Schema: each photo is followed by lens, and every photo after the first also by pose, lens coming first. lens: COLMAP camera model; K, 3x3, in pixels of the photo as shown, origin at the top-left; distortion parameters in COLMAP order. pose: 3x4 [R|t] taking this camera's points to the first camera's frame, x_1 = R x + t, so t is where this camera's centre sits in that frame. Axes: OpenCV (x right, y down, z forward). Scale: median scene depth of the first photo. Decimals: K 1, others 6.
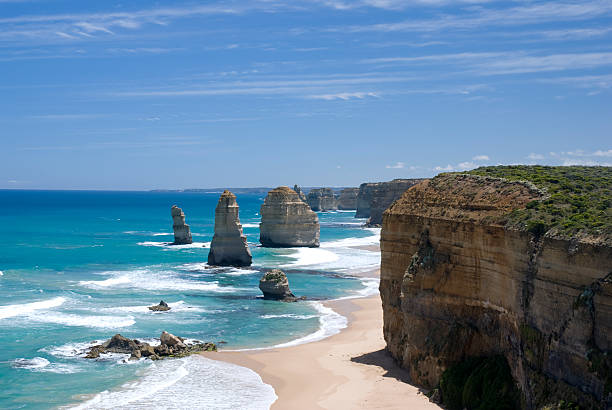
lens RADIAL K [[875.4, 0, 309.7], [0, 875.4, 207.7], [0, 0, 1]] dist [0.014181, 0.000000]
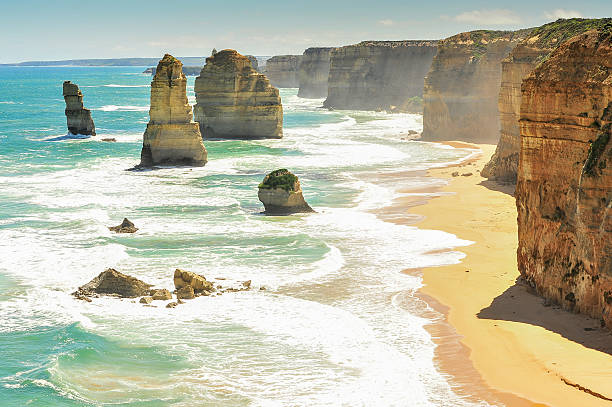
lens RADIAL K [[1247.7, 0, 307.3], [0, 1247.7, 206.1], [0, 0, 1]] dist [-0.234043, 0.000000]
pose [[0.996959, -0.011745, 0.077041, -0.155746], [0.004269, 0.995324, 0.096494, 0.011149], [-0.077814, -0.095872, 0.992347, 0.085681]]
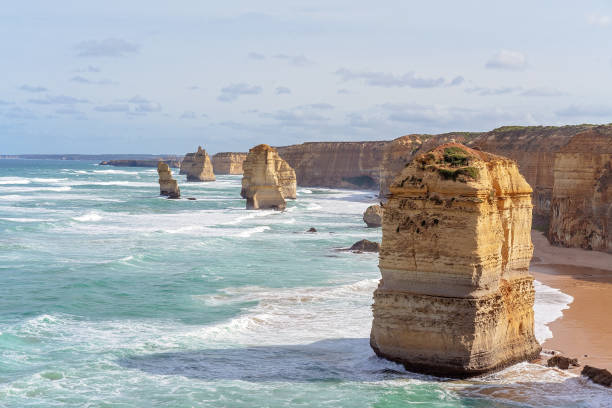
lens RADIAL K [[929.8, 0, 301.8], [0, 929.8, 202.2], [0, 0, 1]] dist [-0.009929, 0.000000]
pose [[0.979000, 0.001253, 0.203858, -0.659585], [-0.006586, 0.999654, 0.025483, 0.053788], [-0.203756, -0.026290, 0.978669, -0.432176]]
